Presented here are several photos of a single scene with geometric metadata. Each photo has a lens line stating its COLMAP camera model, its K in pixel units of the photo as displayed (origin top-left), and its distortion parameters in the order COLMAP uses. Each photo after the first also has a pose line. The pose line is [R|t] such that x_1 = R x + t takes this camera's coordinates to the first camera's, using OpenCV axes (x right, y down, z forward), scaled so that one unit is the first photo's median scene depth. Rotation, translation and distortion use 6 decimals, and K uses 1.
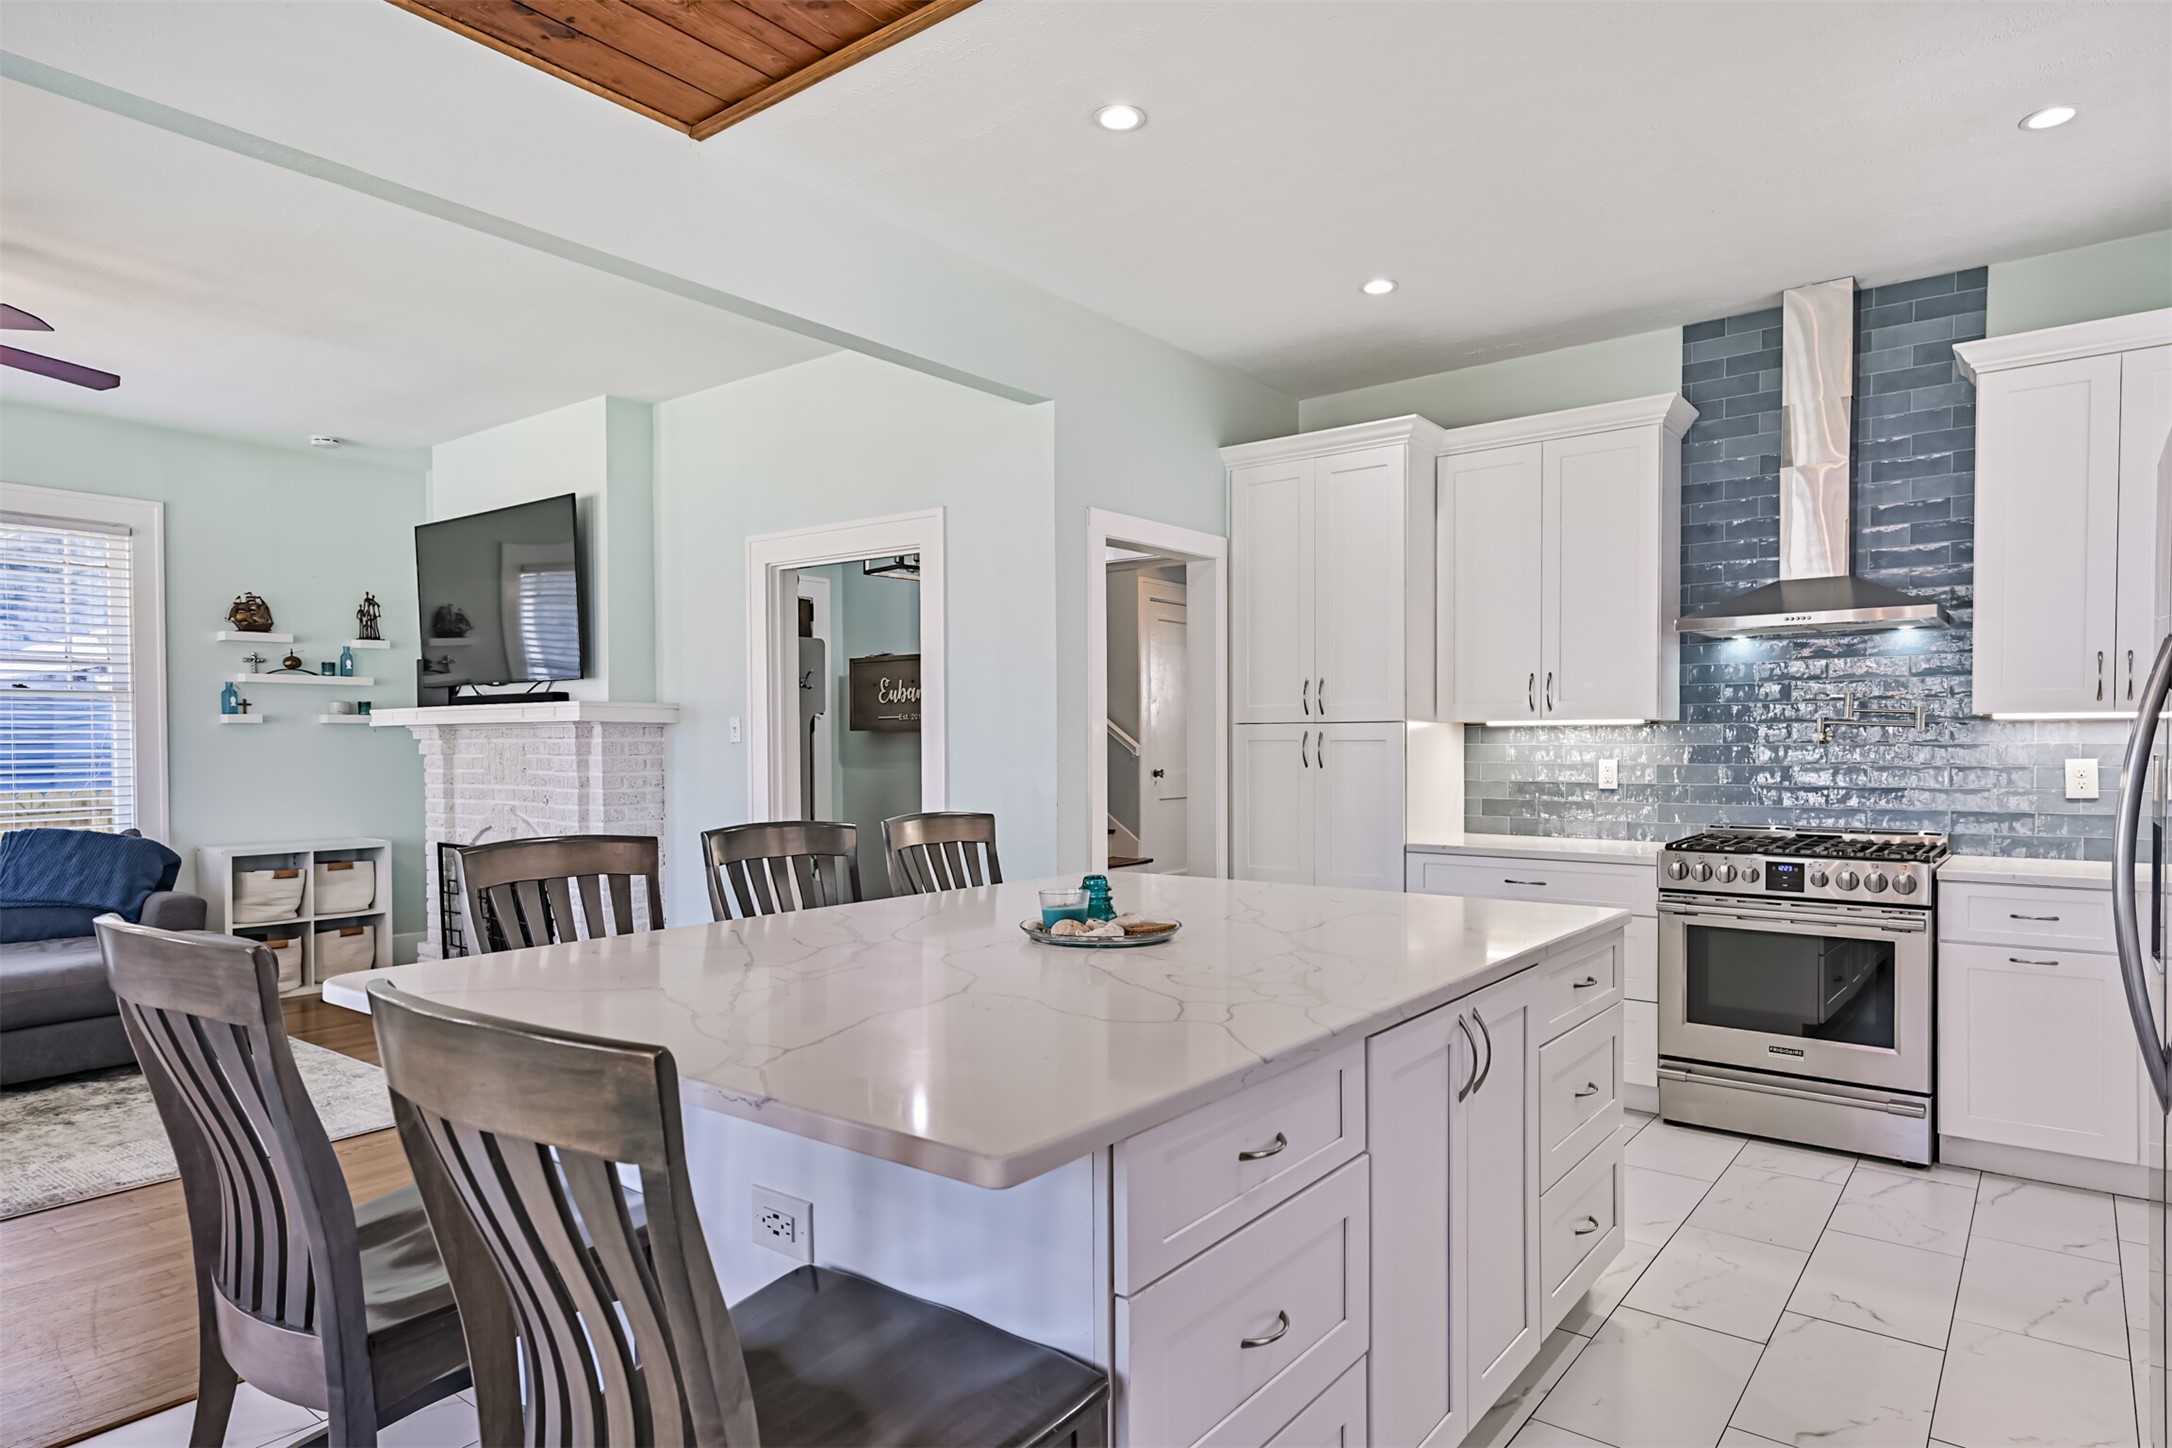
lens RADIAL K [[1275.8, 0, 1068.7], [0, 1275.8, 767.8], [0, 0, 1]] dist [0.016148, -0.003218]
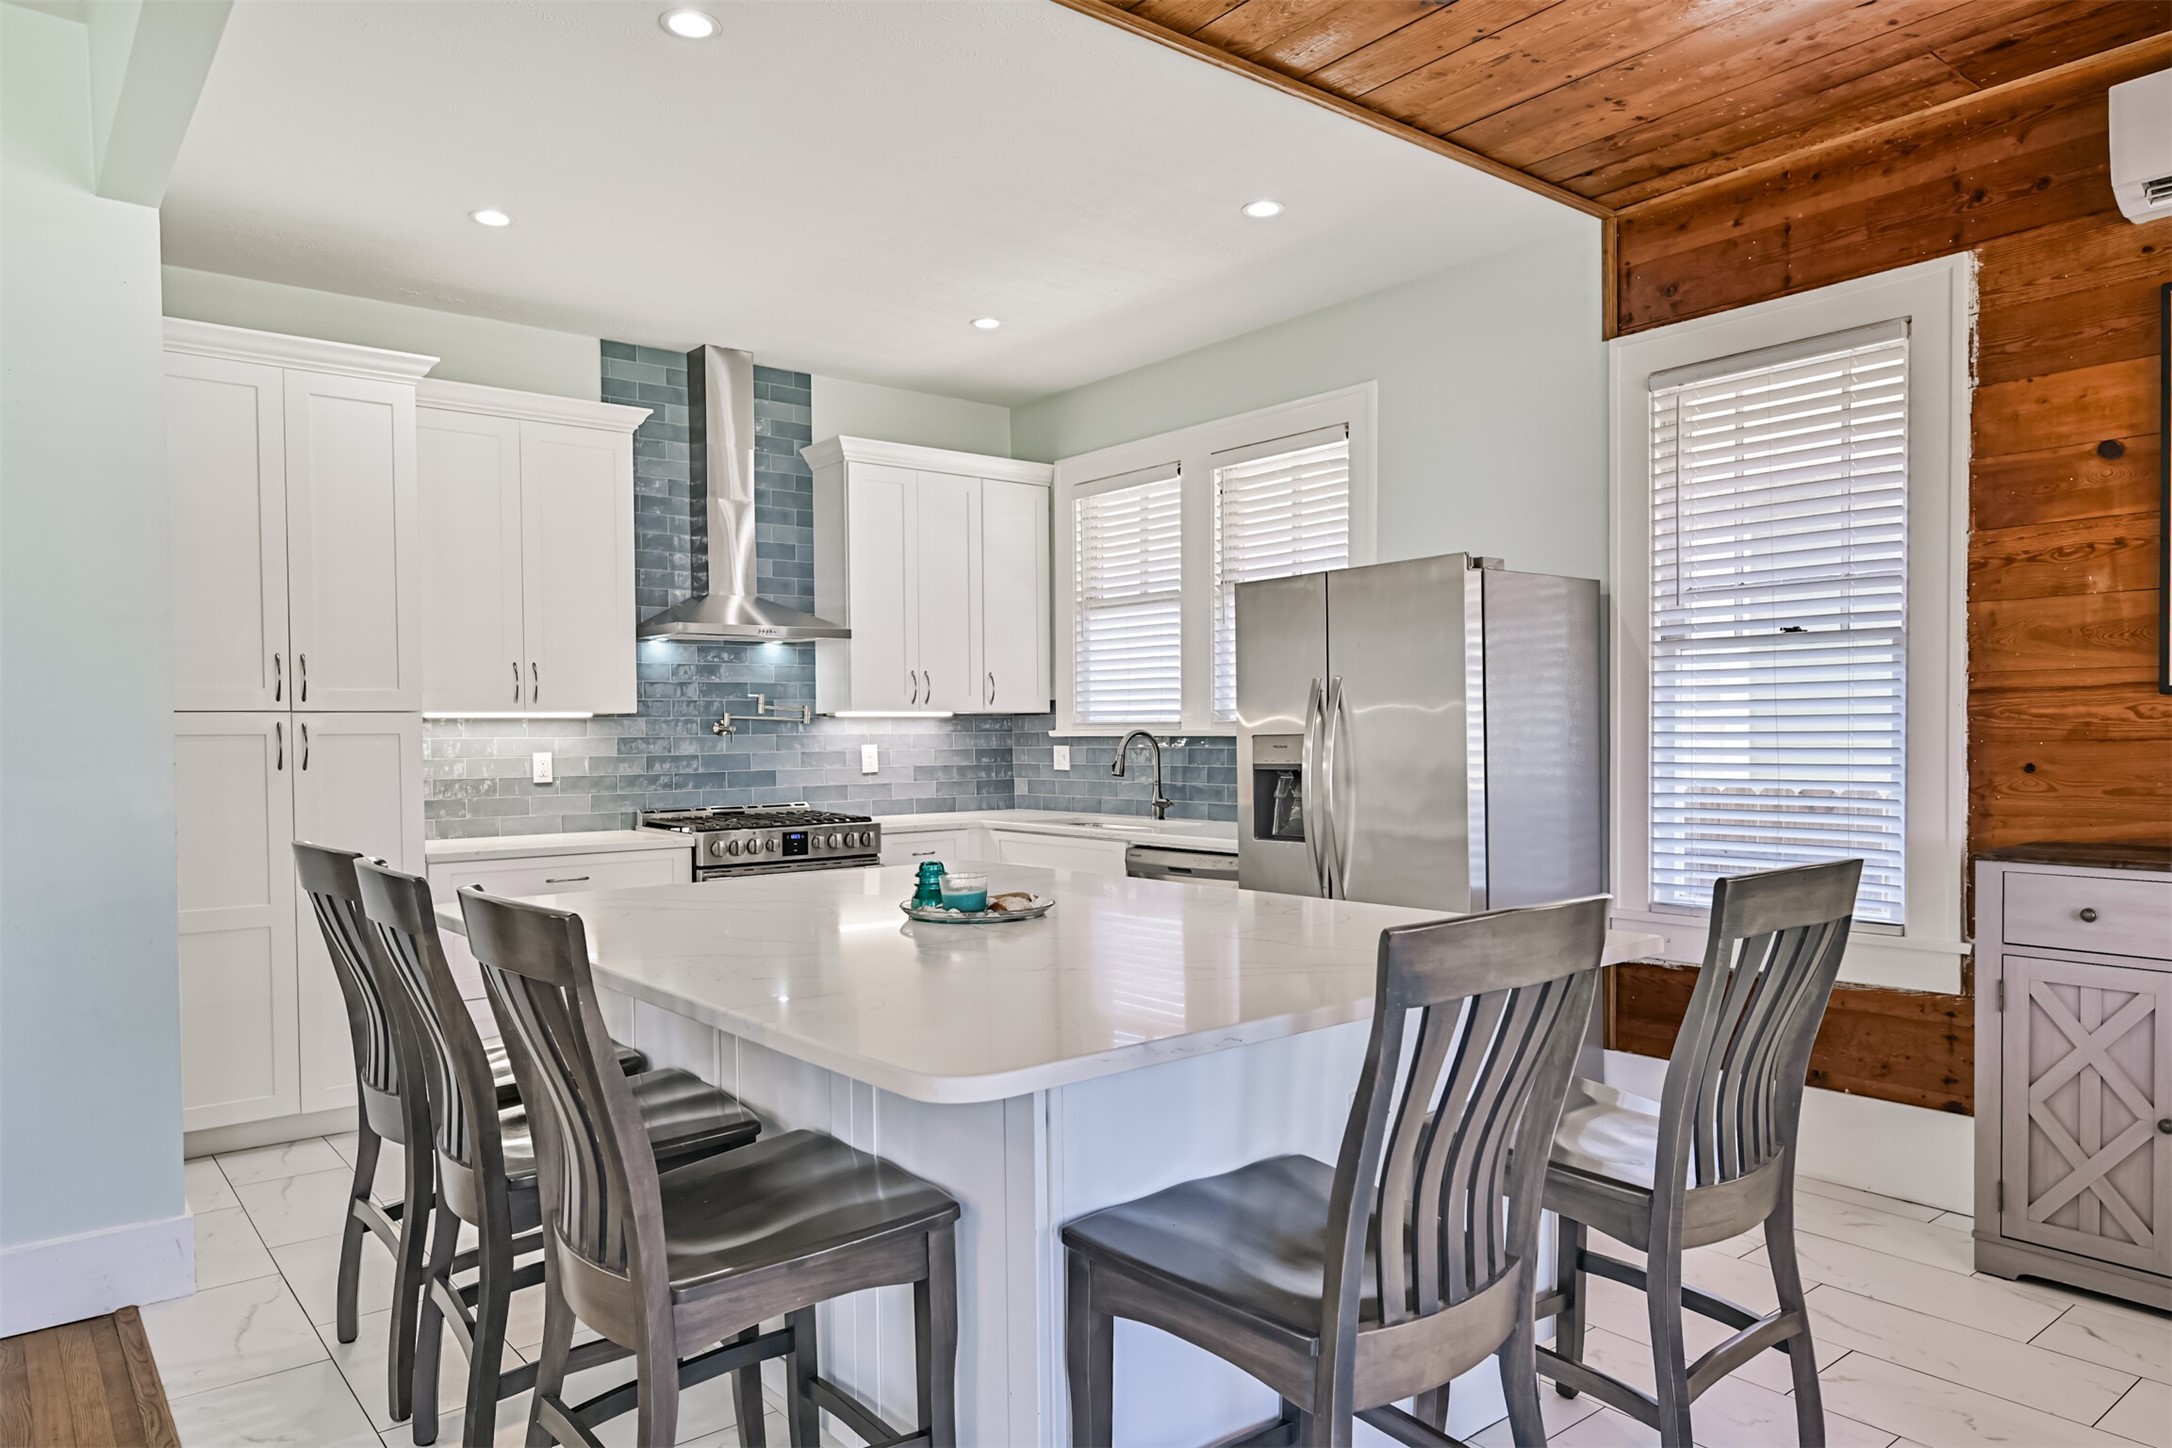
lens RADIAL K [[1357.0, 0, 1125.9], [0, 1357.0, 759.7], [0, 0, 1]] dist [-0.006213, 0.003842]
pose [[0.197245, -0.020738, 0.980135, -0.561955], [0.029602, 0.999446, 0.015189, -0.004300], [-0.979907, 0.026018, 0.197750, 0.382177]]
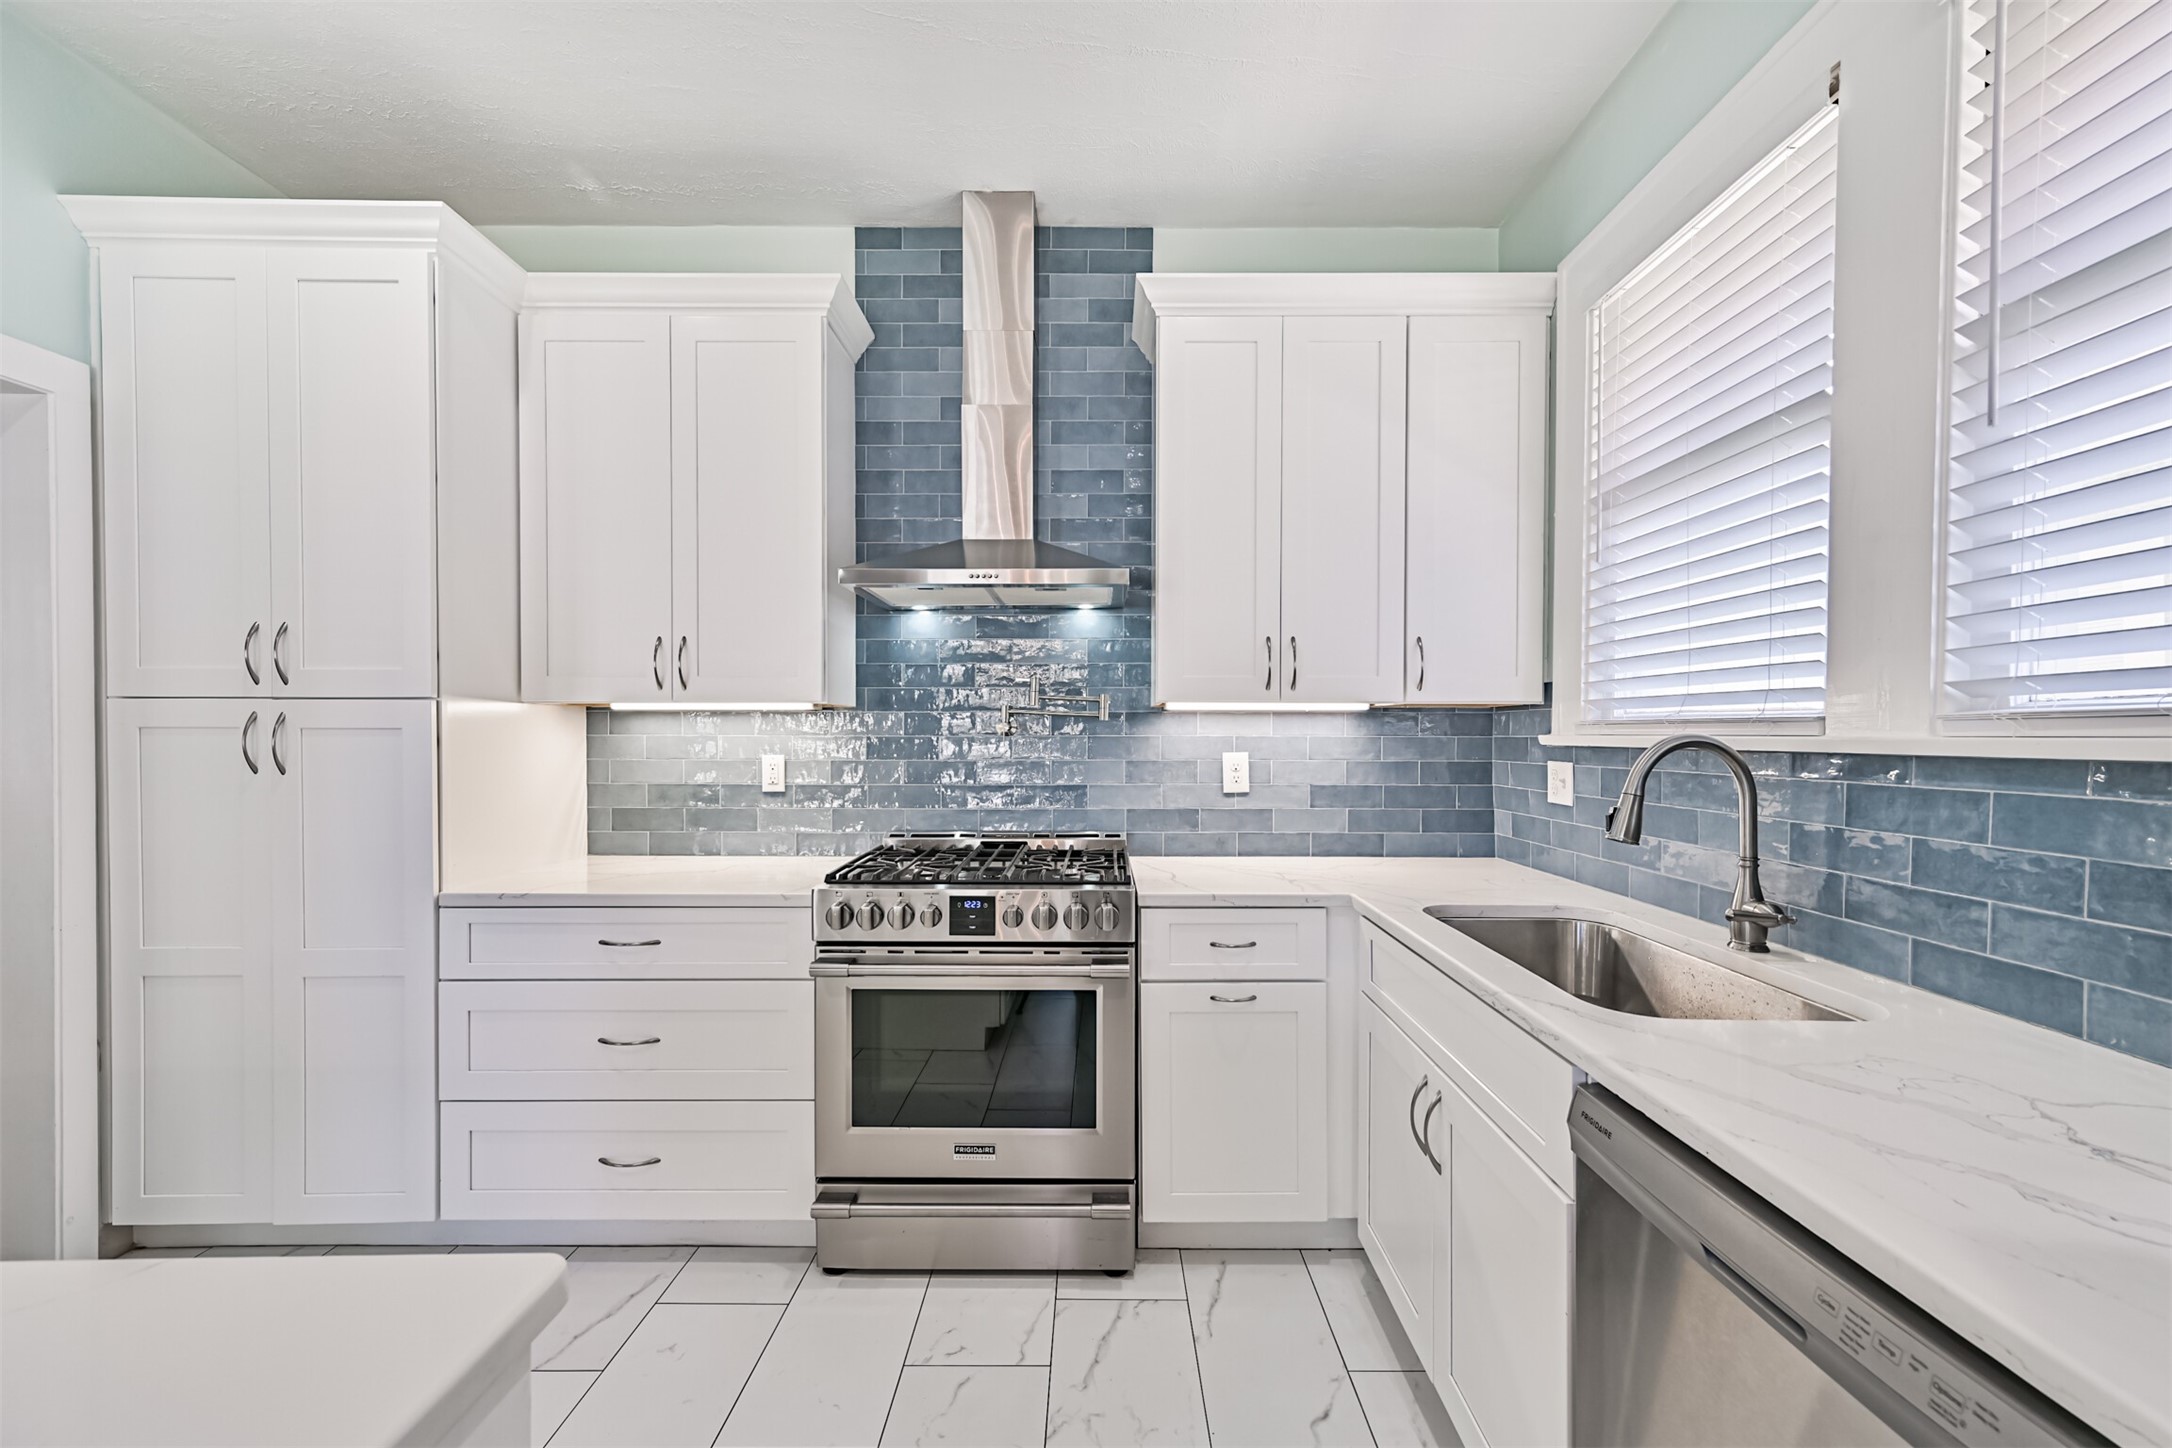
lens RADIAL K [[854.7, 0, 1101.2], [0, 854.7, 743.2], [0, 0, 1]] dist [0.001308, 0.000955]
pose [[0.783801, -0.001960, 0.621009, 0.273523], [0.008681, 0.999932, -0.007800, -0.008608], [-0.620952, 0.011504, 0.783764, 0.498112]]
